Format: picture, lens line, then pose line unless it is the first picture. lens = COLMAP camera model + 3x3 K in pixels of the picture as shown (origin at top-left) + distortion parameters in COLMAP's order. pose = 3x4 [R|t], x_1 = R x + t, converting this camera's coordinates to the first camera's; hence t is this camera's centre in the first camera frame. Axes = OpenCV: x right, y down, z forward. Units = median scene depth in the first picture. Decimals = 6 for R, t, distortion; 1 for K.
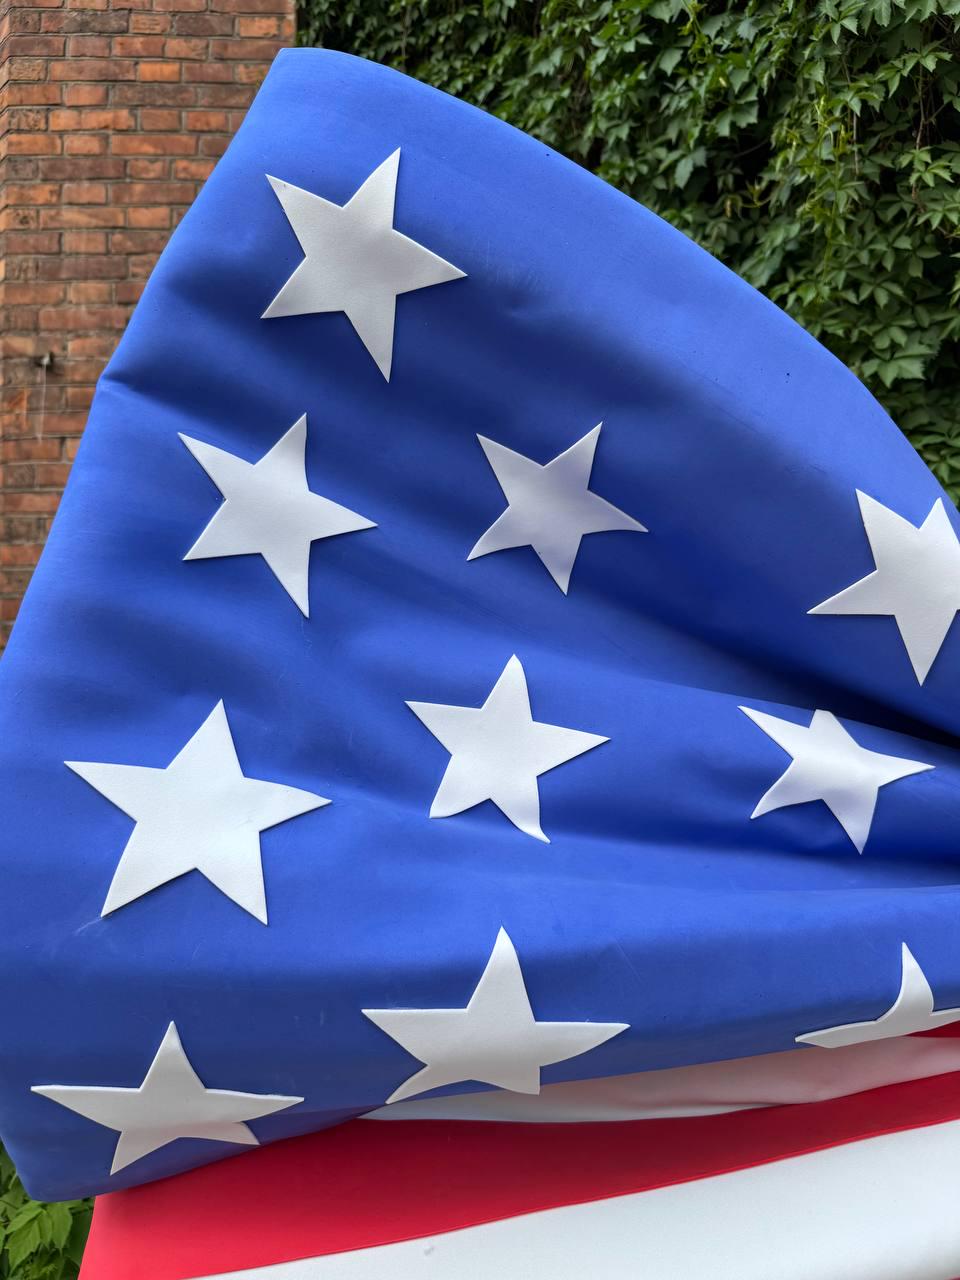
lens RADIAL K [[922.3, 0, 480.2], [0, 922.3, 645.0], [0, 0, 1]] dist [-0.007093, -0.001961]
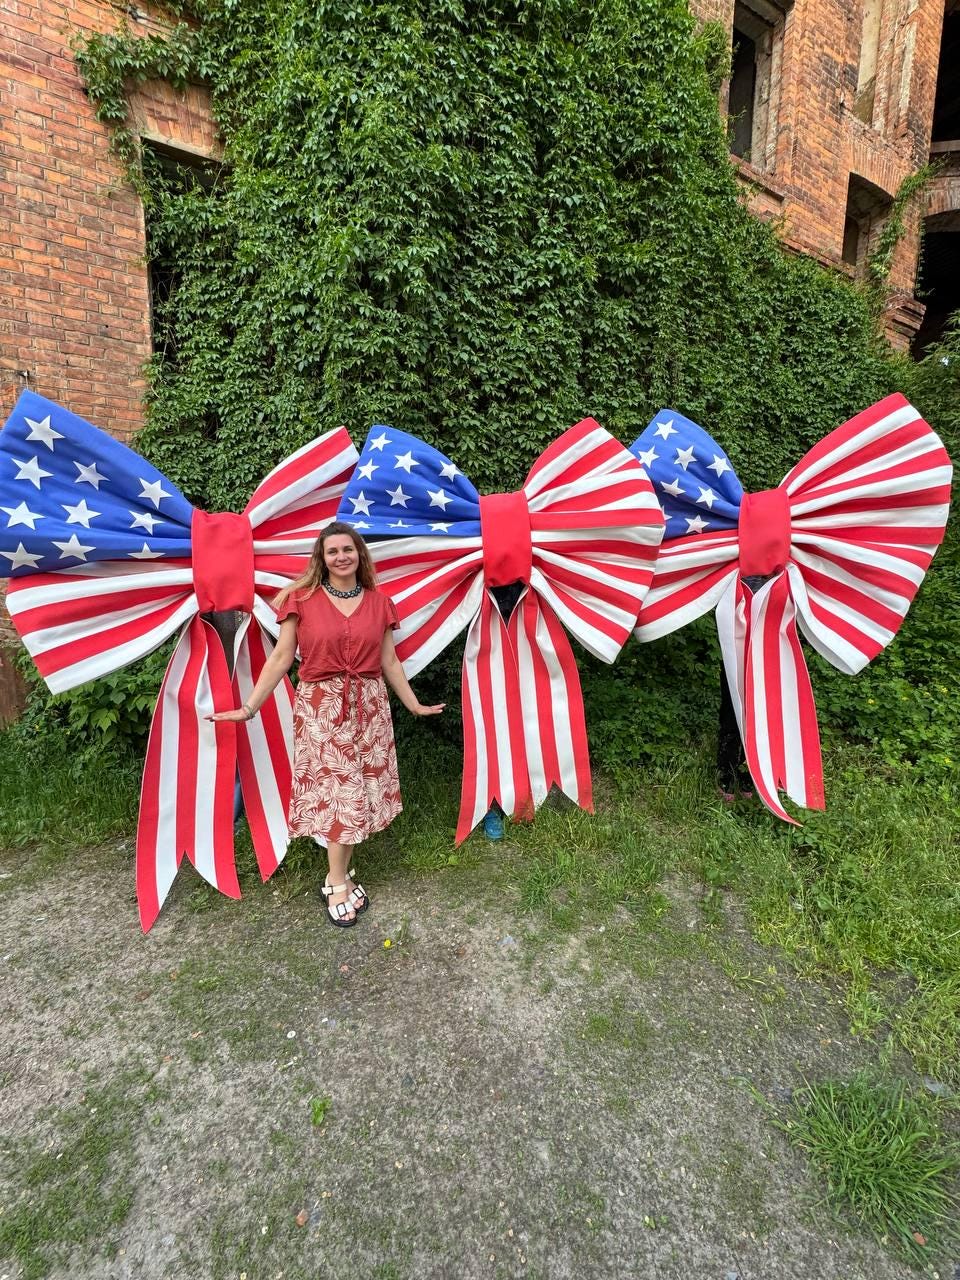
lens RADIAL K [[512.6, 0, 479.4], [0, 512.6, 642.8], [0, 0, 1]] dist [0.000083, -0.000456]
pose [[0.918606, -0.011194, 0.395017, 0.071816], [-0.060184, 0.983975, 0.167841, 0.089389], [-0.390566, -0.177954, 0.903212, -0.969532]]
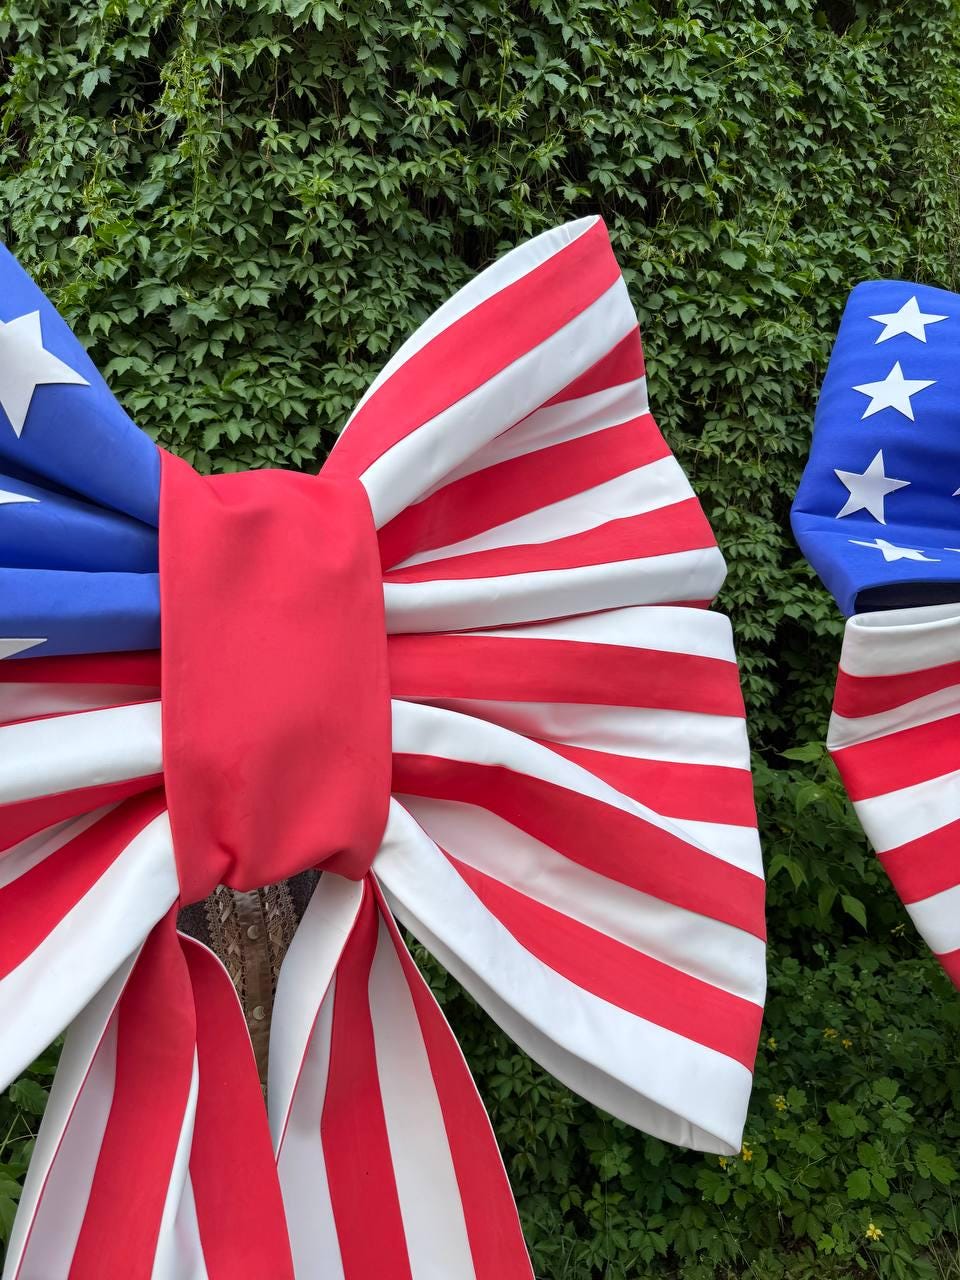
lens RADIAL K [[920.3, 0, 472.9], [0, 920.3, 617.0], [0, 0, 1]] dist [-0.004176, 0.008279]
pose [[0.878330, 0.037060, 0.476616, 0.117471], [-0.047087, 0.998849, 0.009107, 0.079760], [-0.475730, -0.030441, 0.879064, -0.181334]]
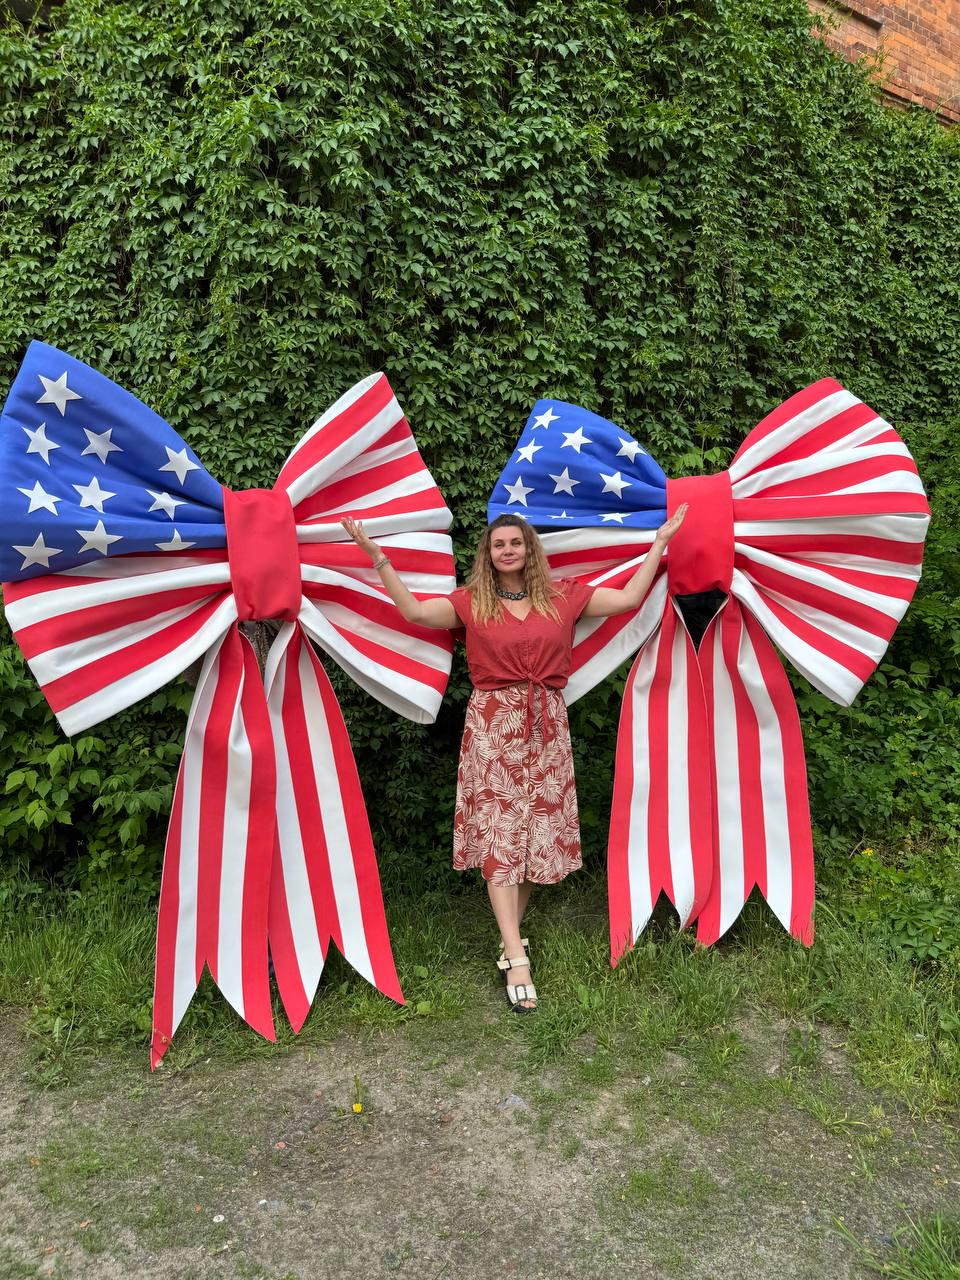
lens RADIAL K [[915.8, 0, 478.0], [0, 915.8, 647.3], [0, 0, 1]] dist [0.000646, -0.003664]
pose [[0.894550, 0.000871, 0.446968, -0.092615], [-0.043685, 0.995381, 0.085490, 0.109495], [-0.444829, -0.096001, 0.890456, -1.226607]]
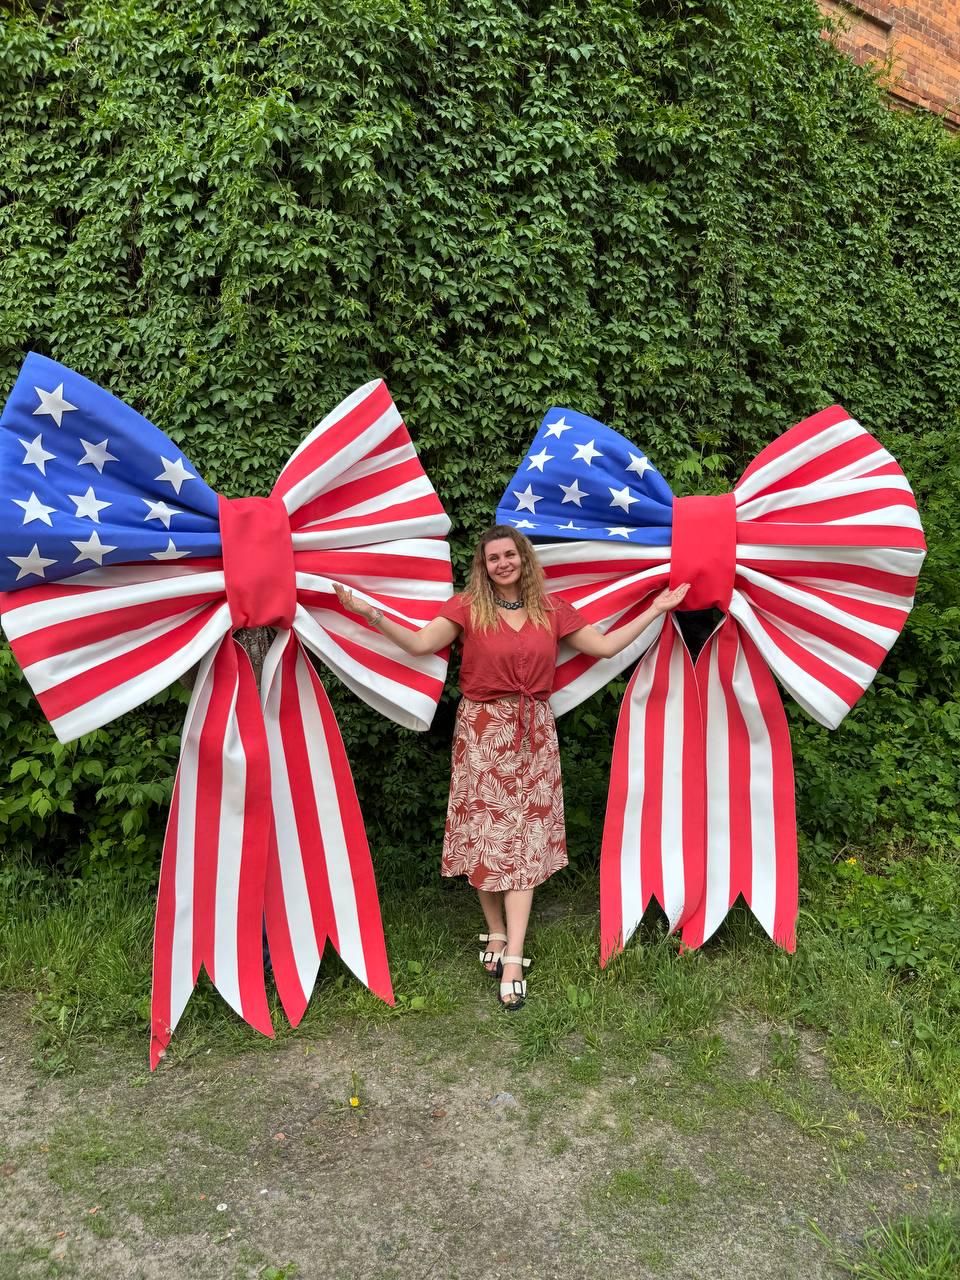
lens RADIAL K [[916.0, 0, 475.1], [0, 916.0, 644.2], [0, 0, 1]] dist [0.002383, -0.005185]
pose [[0.890857, 0.015171, 0.454030, -0.127691], [-0.069518, 0.992223, 0.103248, 0.059442], [-0.448933, -0.123543, 0.884984, -1.247900]]
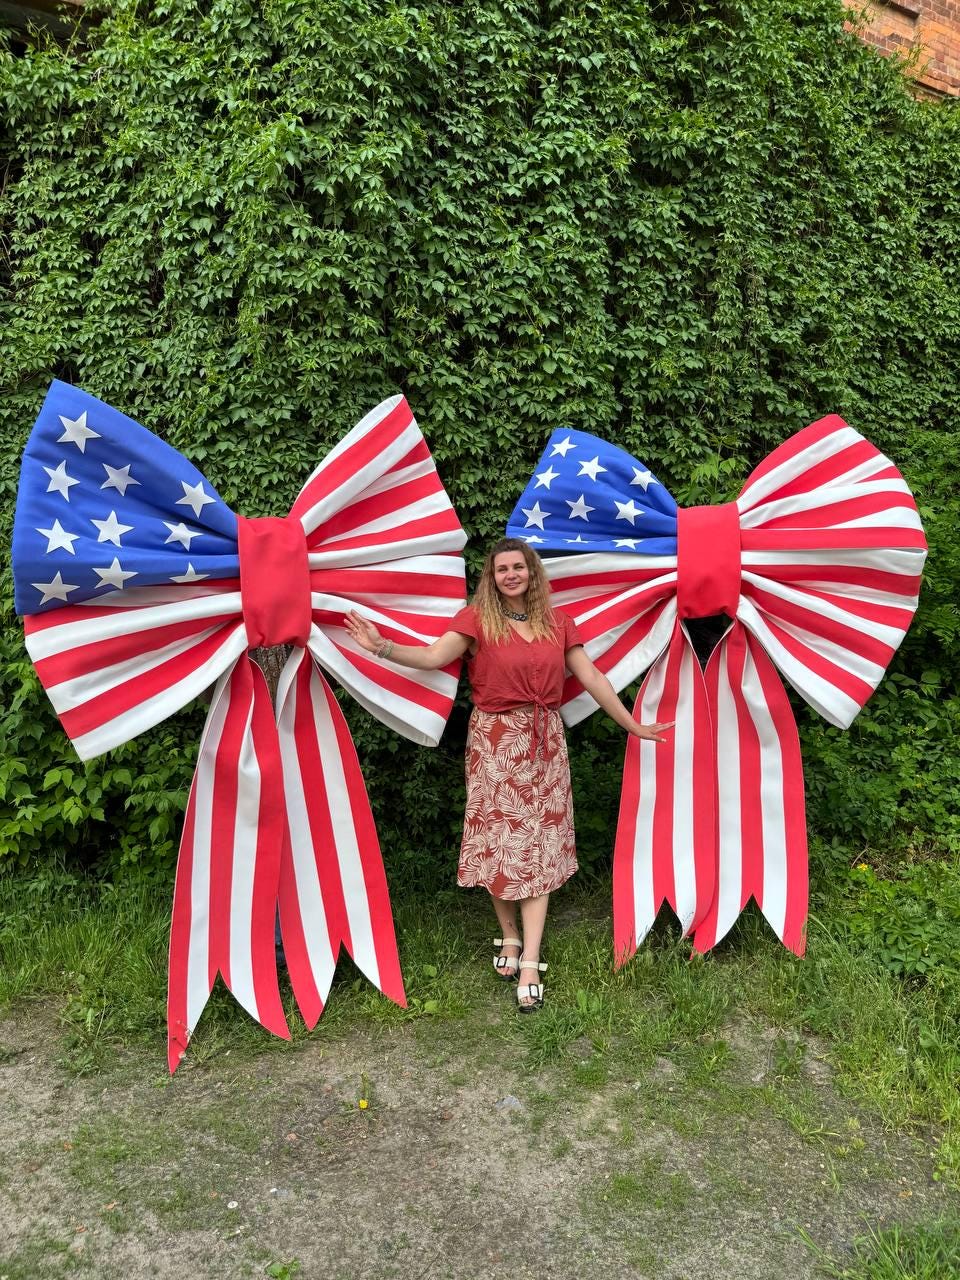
lens RADIAL K [[915.2, 0, 478.6], [0, 915.2, 642.0], [0, 0, 1]] dist [0.007077, -0.011030]
pose [[0.909720, 0.002762, 0.415213, -0.087346], [-0.053198, 0.992512, 0.109955, 0.020242], [-0.411800, -0.122117, 0.903055, -1.301518]]
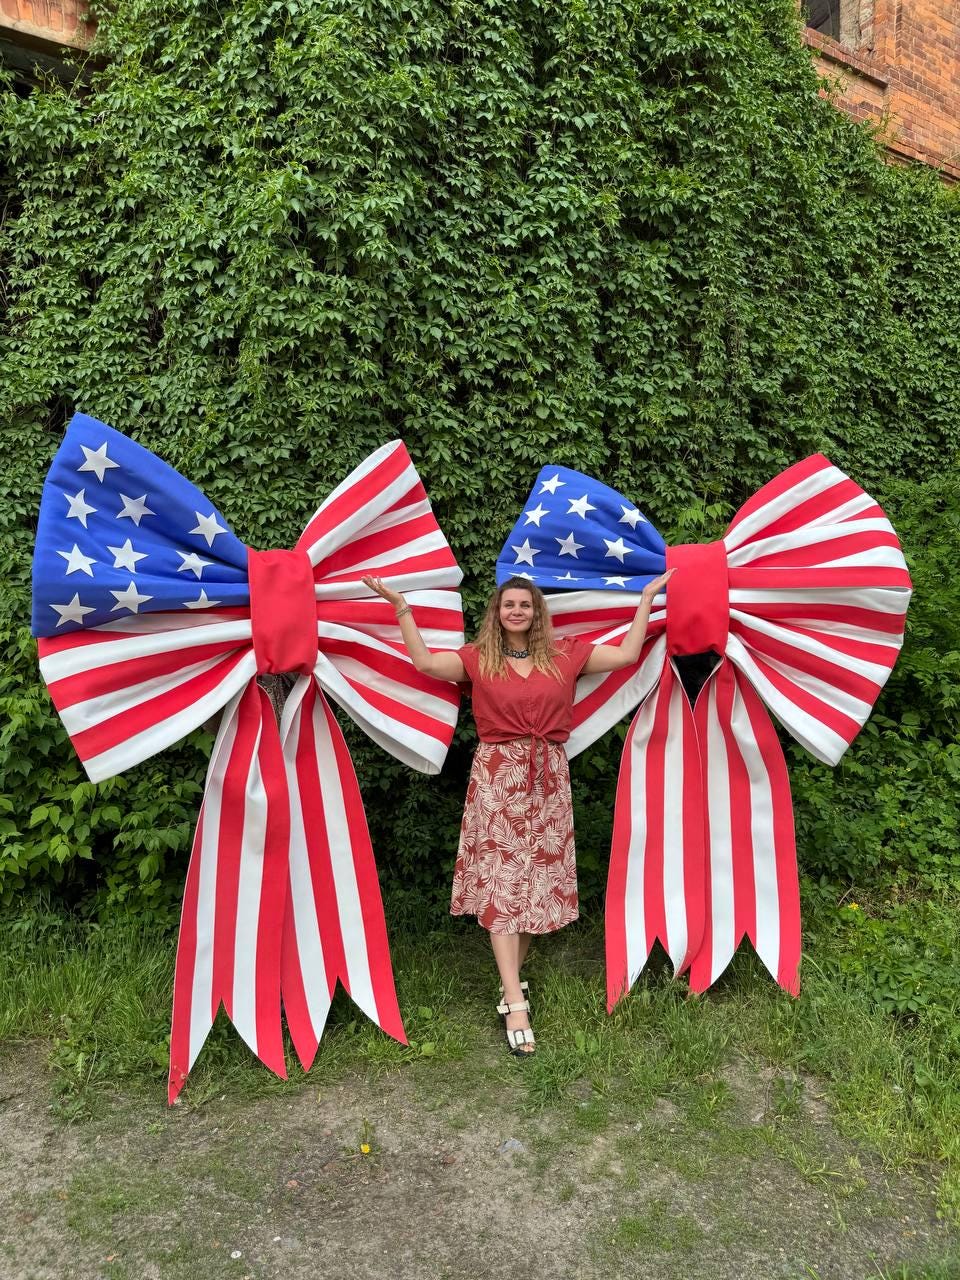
lens RADIAL K [[913.4, 0, 485.3], [0, 913.4, 641.6], [0, 0, 1]] dist [0.027942, -0.036473]
pose [[0.892373, 0.029256, 0.450350, -0.146214], [-0.066540, 0.995520, 0.067179, 0.017227], [-0.446367, -0.089915, 0.890321, -1.296836]]
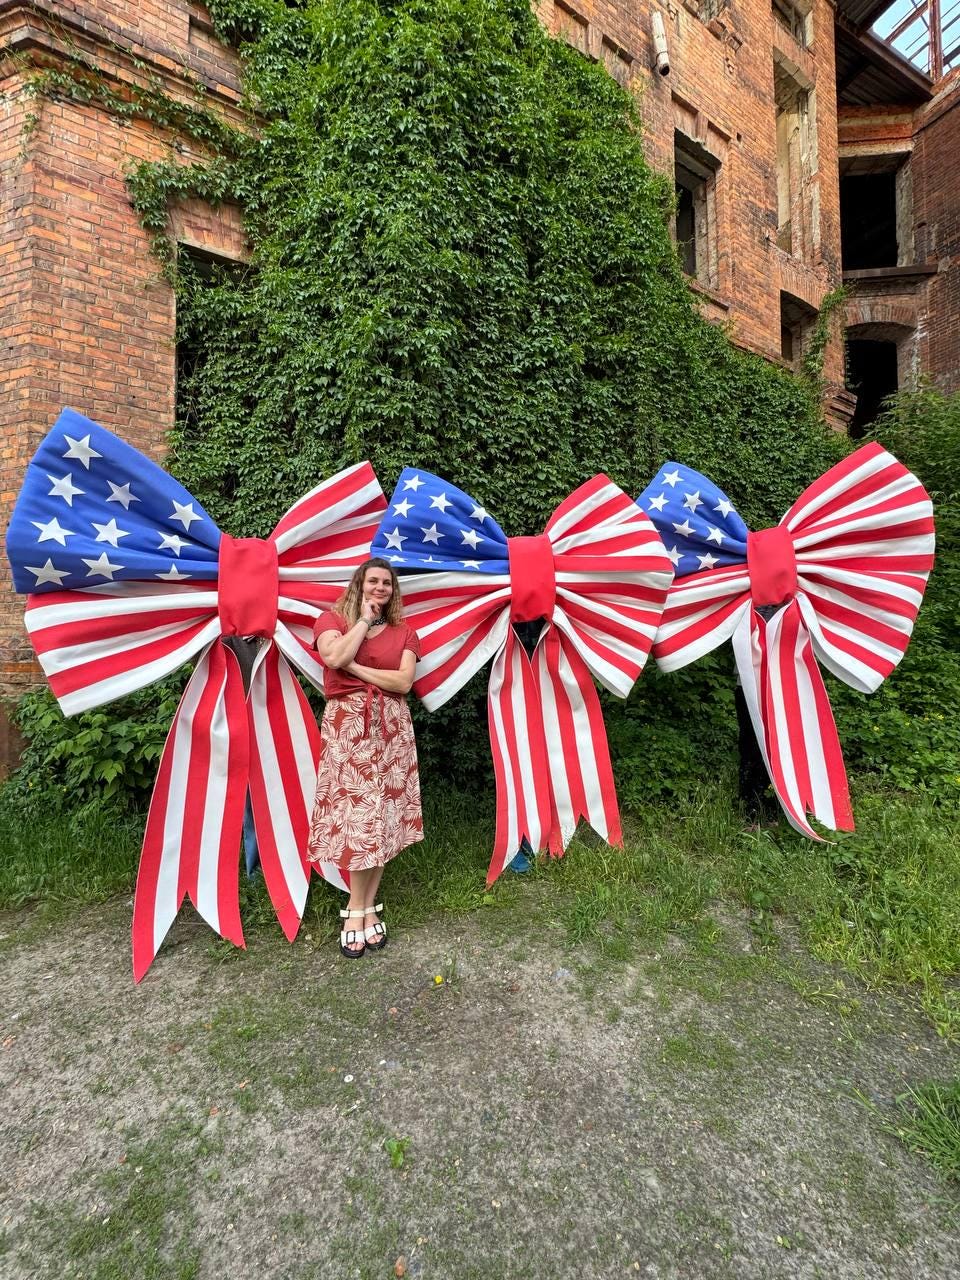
lens RADIAL K [[512.6, 0, 479.4], [0, 512.6, 642.8], [0, 0, 1]] dist [0.000083, -0.000456]
pose [[0.898182, 0.029045, 0.438663, -0.063796], [-0.040997, 0.999001, 0.017797, 0.209451], [-0.437708, -0.033969, 0.898475, -0.953543]]
